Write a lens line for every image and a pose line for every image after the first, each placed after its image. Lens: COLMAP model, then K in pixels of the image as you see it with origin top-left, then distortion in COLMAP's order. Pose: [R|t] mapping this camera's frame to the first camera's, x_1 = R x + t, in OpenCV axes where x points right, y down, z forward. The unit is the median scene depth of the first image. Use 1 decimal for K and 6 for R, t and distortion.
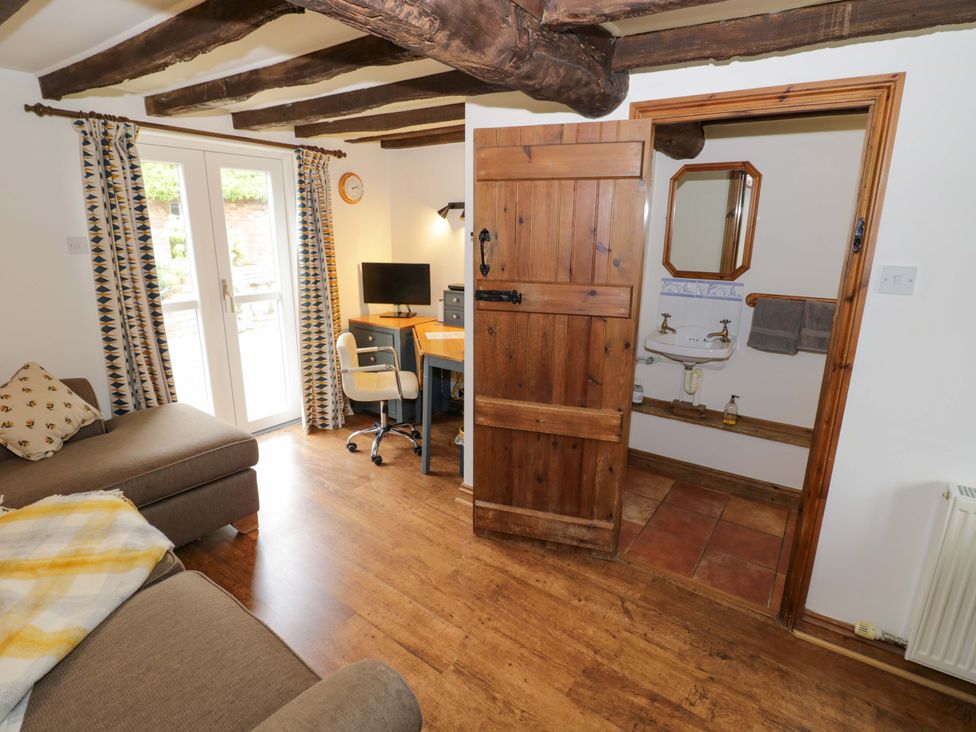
lens RADIAL K [[505.1, 0, 490.0], [0, 505.1, 363.0], [0, 0, 1]] dist [-0.004610, -0.006517]
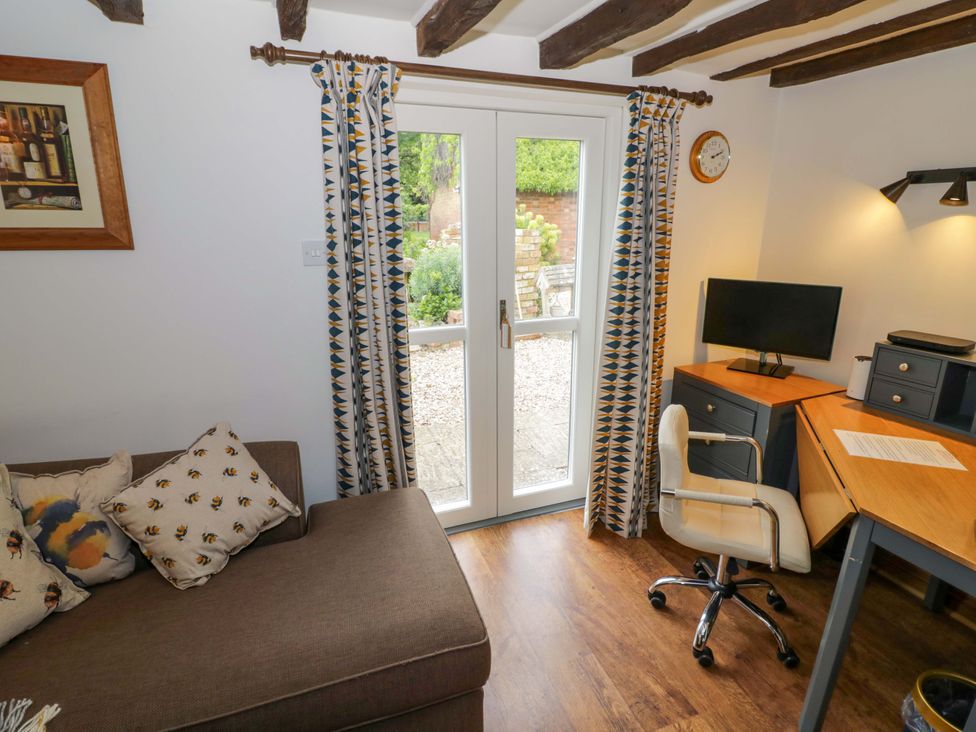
lens RADIAL K [[555.4, 0, 487.4], [0, 555.4, 365.1], [0, 0, 1]] dist [-0.002343, -0.003007]
pose [[0.843632, 0.120991, -0.523112, -0.138041], [-0.124690, 0.991792, 0.028303, -0.095745], [0.522243, 0.041350, 0.851794, 0.344296]]
